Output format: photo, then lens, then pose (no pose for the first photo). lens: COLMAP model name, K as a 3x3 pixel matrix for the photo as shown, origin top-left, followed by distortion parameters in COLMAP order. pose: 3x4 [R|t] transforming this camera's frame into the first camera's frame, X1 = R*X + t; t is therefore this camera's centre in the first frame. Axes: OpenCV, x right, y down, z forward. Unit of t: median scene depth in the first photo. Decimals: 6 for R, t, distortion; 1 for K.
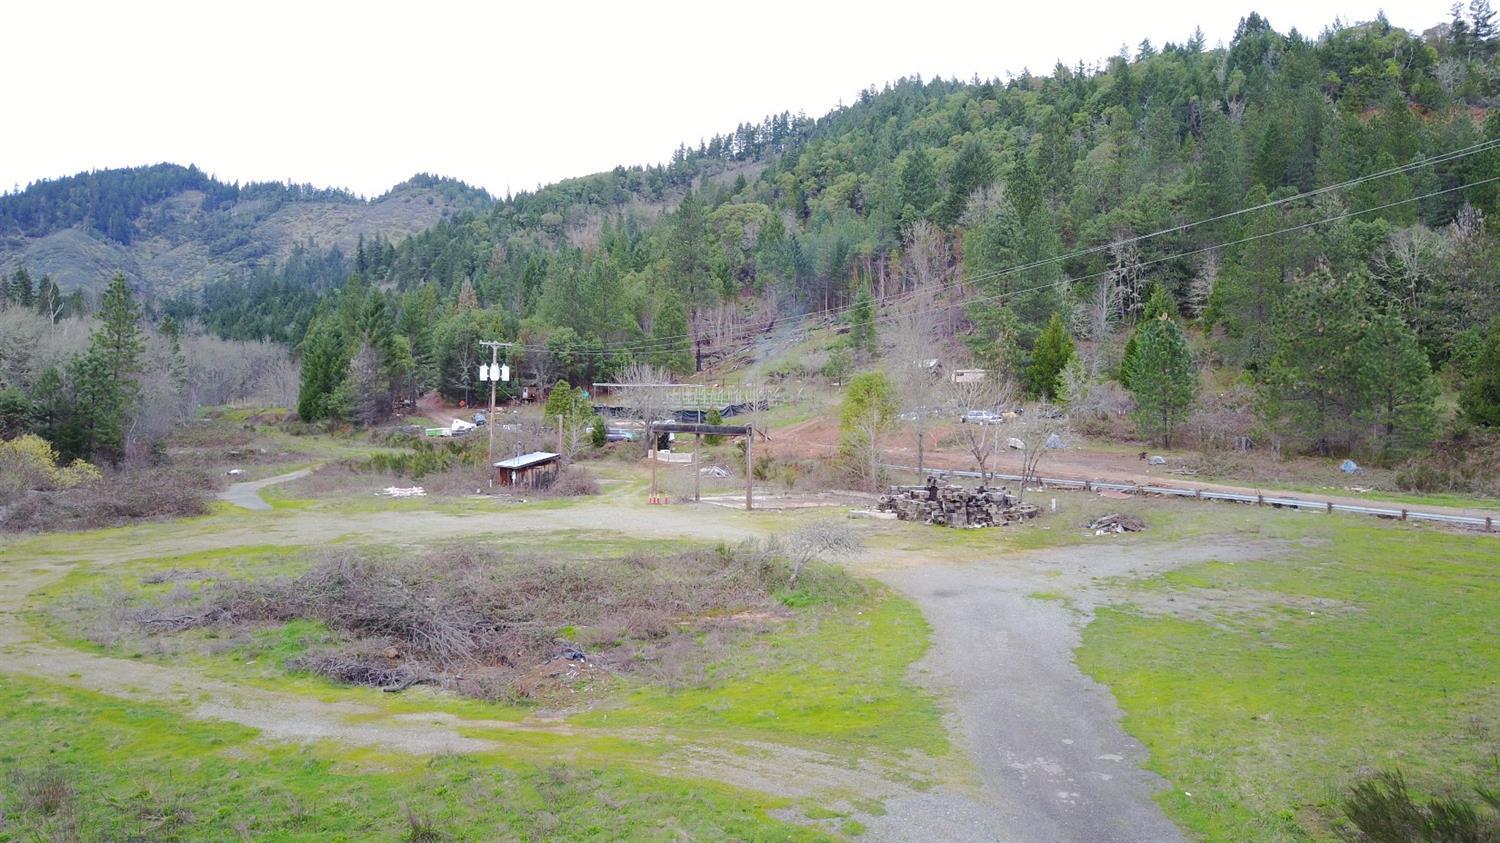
lens RADIAL K [[1175.2, 0, 751.9], [0, 1175.2, 393.5], [0, 0, 1]] dist [0.087145, -0.163179]
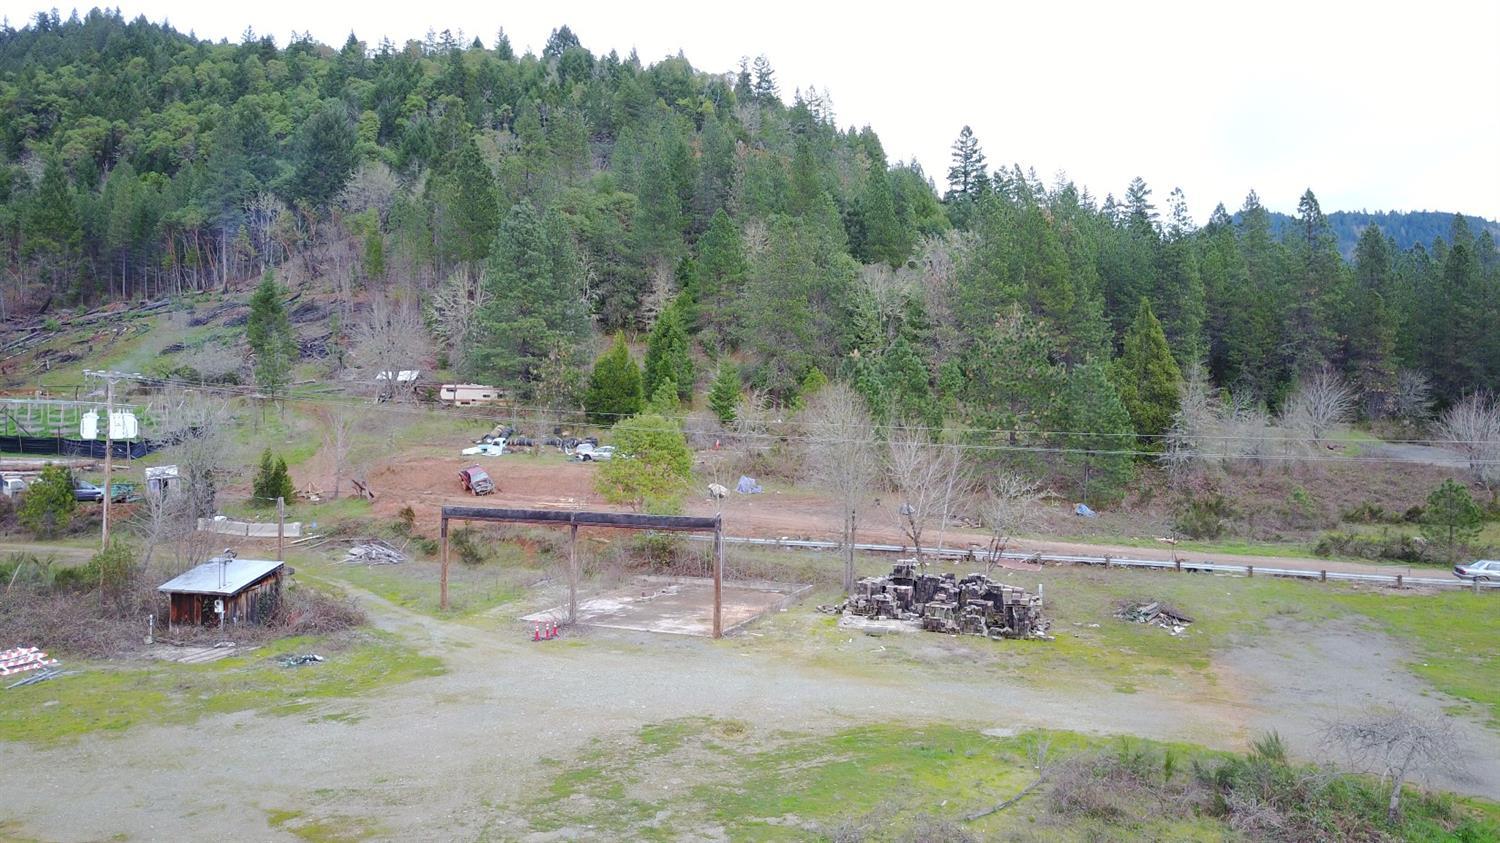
lens RADIAL K [[1167.5, 0, 777.4], [0, 1167.5, 421.3], [0, 0, 1]] dist [0.006635, 0.006935]
pose [[0.770625, -0.007461, 0.637245, -0.060302], [-0.014338, 0.999475, 0.029041, -0.007150], [-0.637127, -0.031516, 0.770114, 0.065502]]
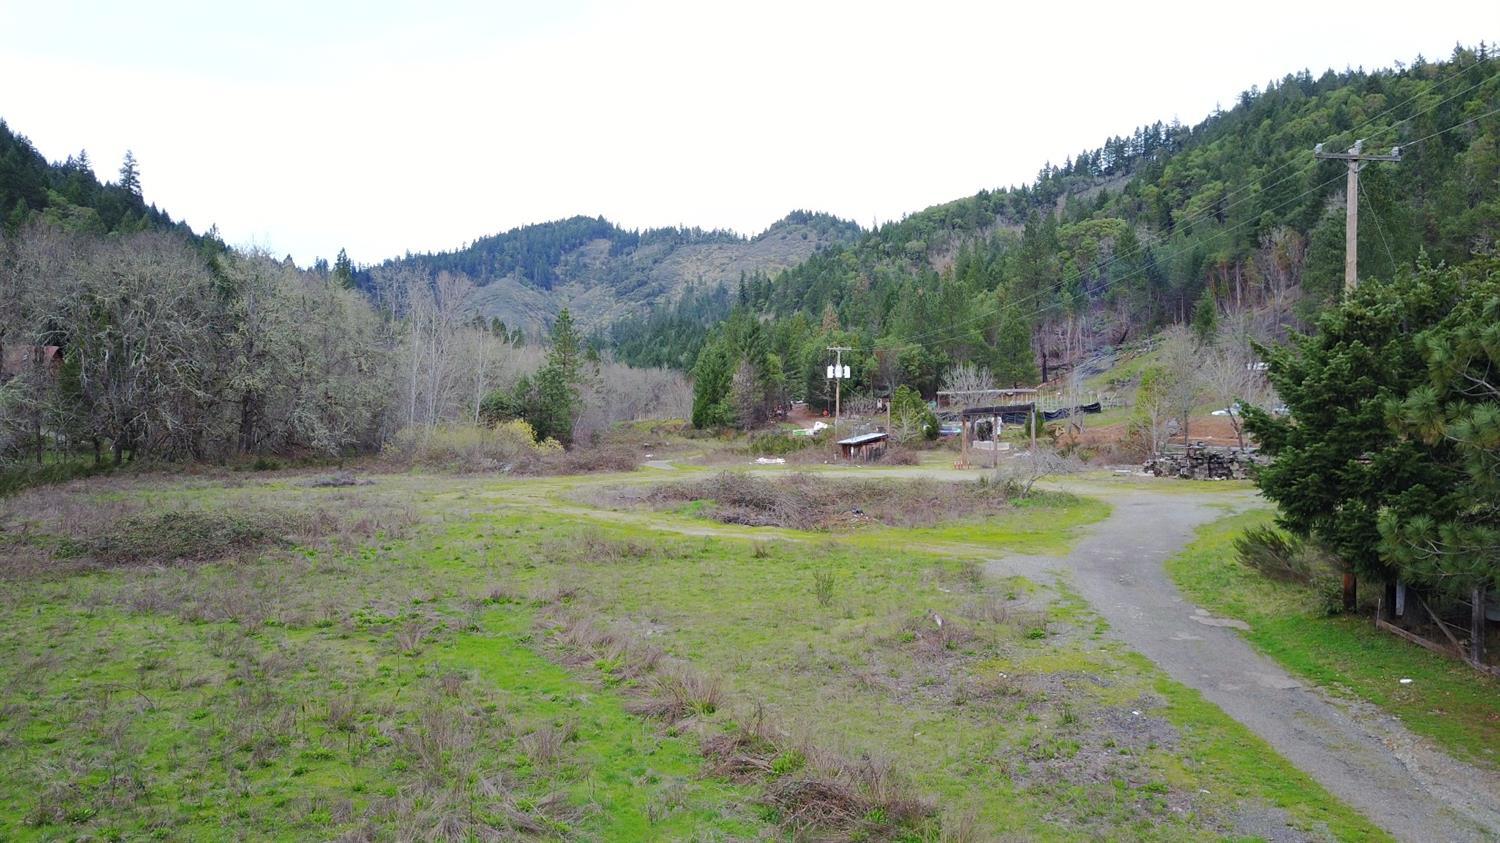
lens RADIAL K [[1175.2, 0, 751.9], [0, 1175.2, 393.5], [0, 0, 1]] dist [0.087145, -0.163179]
pose [[0.951539, -0.015629, -0.307132, 0.014543], [0.008917, 0.999690, -0.023244, 0.006322], [0.307400, 0.019379, 0.951383, -0.040848]]
